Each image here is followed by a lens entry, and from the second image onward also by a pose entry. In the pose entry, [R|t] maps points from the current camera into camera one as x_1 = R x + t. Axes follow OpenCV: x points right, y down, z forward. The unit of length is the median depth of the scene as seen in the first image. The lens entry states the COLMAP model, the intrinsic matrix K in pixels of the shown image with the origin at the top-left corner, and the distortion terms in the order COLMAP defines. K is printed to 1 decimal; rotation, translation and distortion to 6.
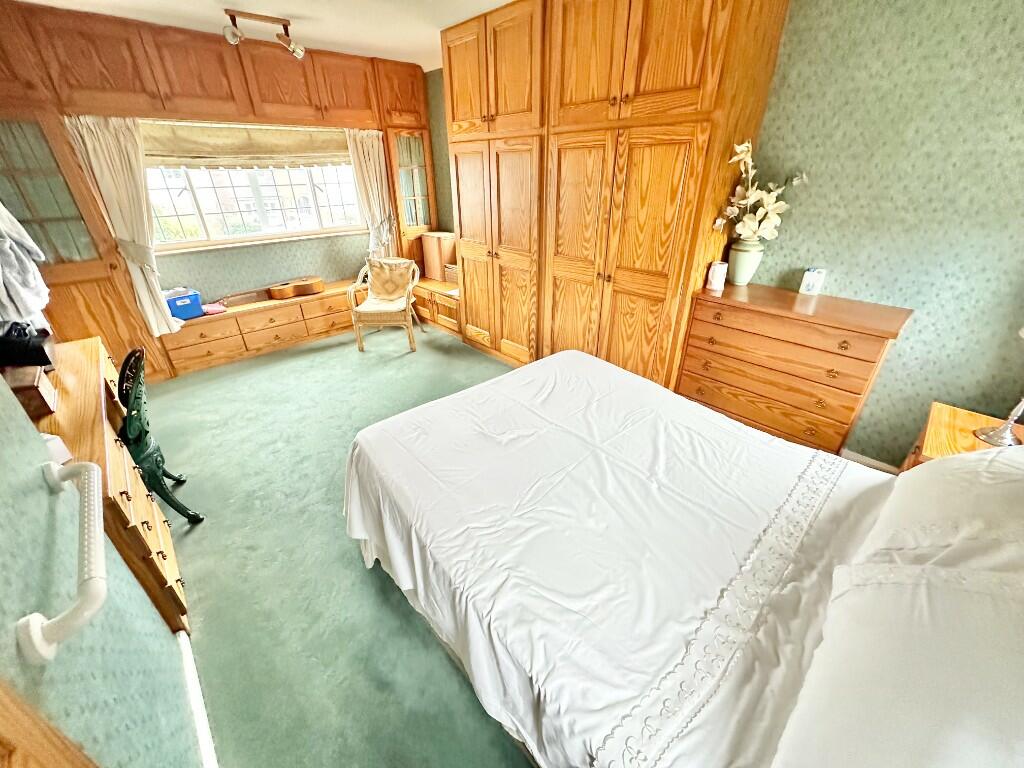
lens RADIAL K [[407.6, 0, 515.3], [0, 407.6, 383.9], [0, 0, 1]] dist [-0.009335, 0.000201]
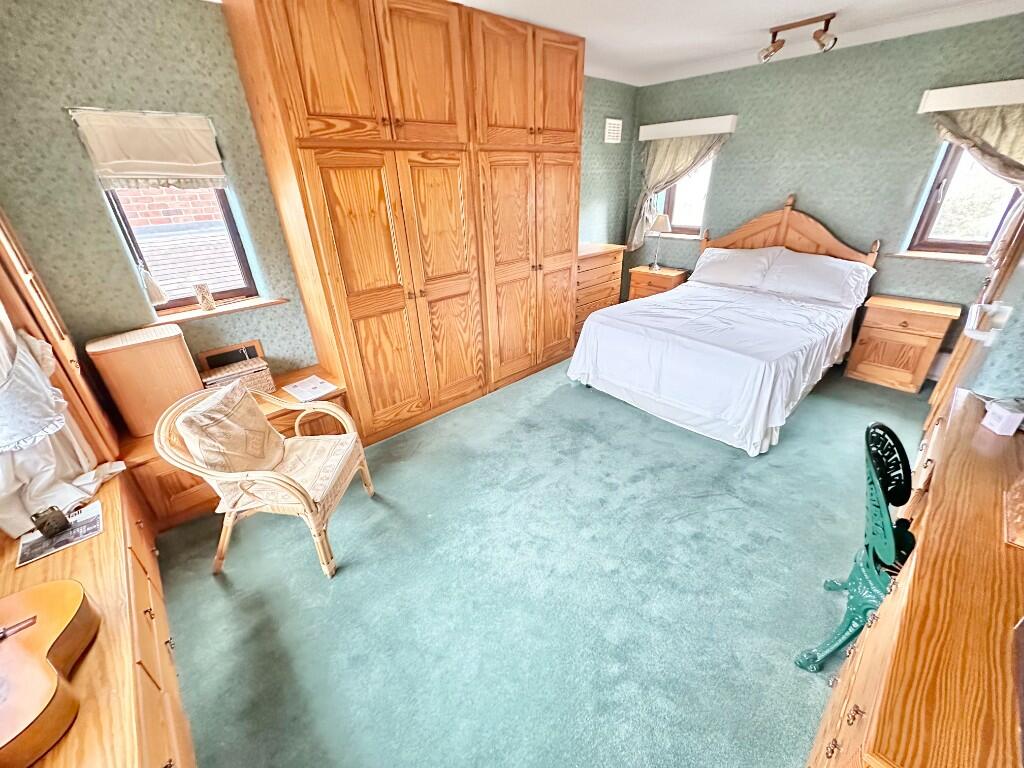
lens RADIAL K [[407.6, 0, 515.5], [0, 407.6, 379.3], [0, 0, 1]] dist [-0.009335, 0.000201]
pose [[-0.000171, -0.437022, 0.899451, -1.058863], [0.492735, 0.782647, 0.380363, -0.501420], [-0.870179, 0.443256, 0.215203, 0.938968]]
